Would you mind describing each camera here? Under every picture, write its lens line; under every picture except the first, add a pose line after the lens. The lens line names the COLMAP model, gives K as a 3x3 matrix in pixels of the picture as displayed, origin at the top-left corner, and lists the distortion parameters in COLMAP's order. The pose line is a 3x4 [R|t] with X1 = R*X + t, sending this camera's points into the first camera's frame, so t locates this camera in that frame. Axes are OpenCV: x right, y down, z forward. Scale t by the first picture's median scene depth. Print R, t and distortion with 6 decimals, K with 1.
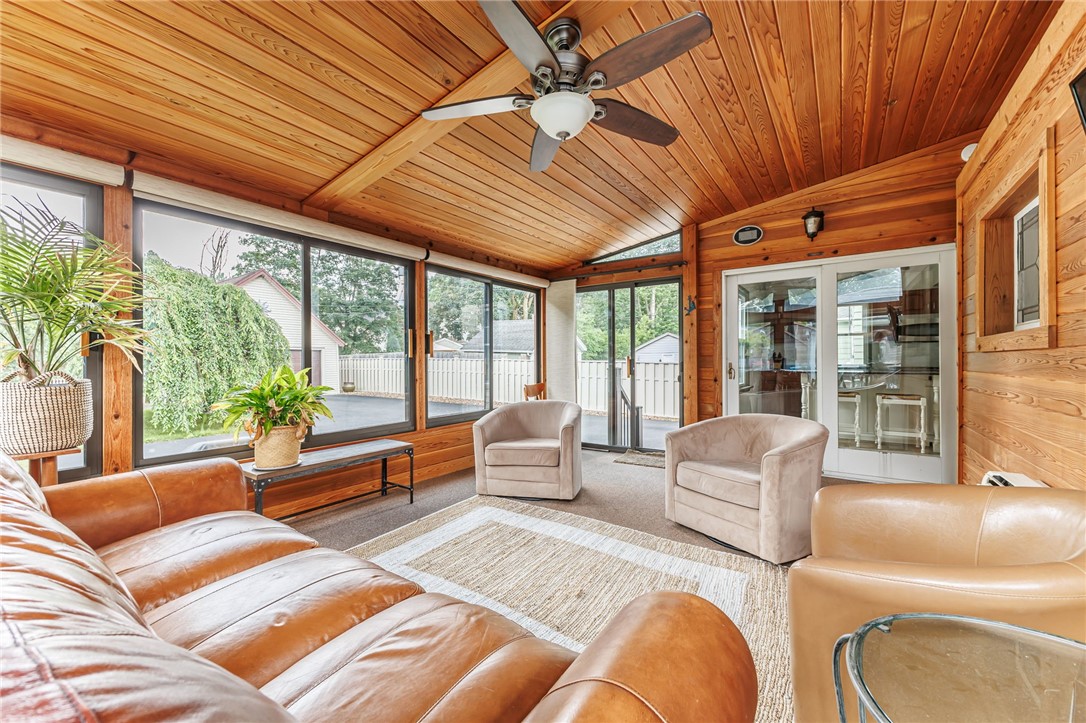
lens RADIAL K [[433.0, 0, 542.6], [0, 433.0, 362.8], [0, 0, 1]] dist [0.003860, -0.000006]
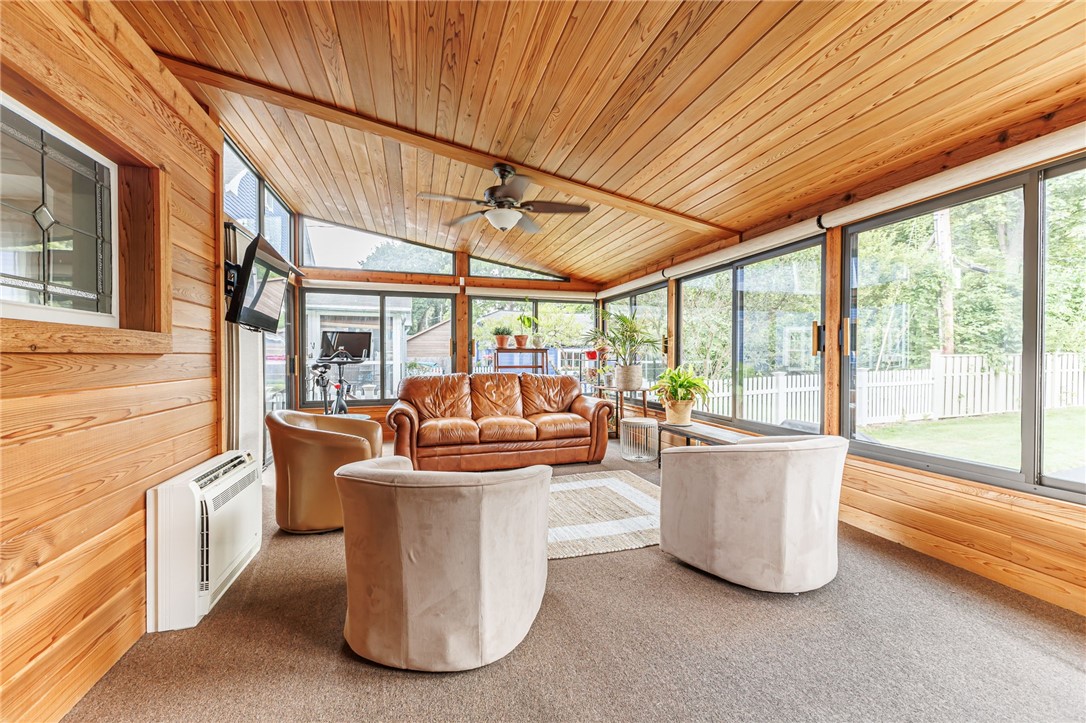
lens RADIAL K [[433.0, 0, 544.0], [0, 433.0, 360.3], [0, 0, 1]] dist [0.003860, -0.000006]
pose [[-0.629093, 0.011237, -0.777249, 0.946278], [0.001856, 0.999914, 0.012955, -0.020931], [0.777328, 0.006707, -0.629060, 1.622035]]
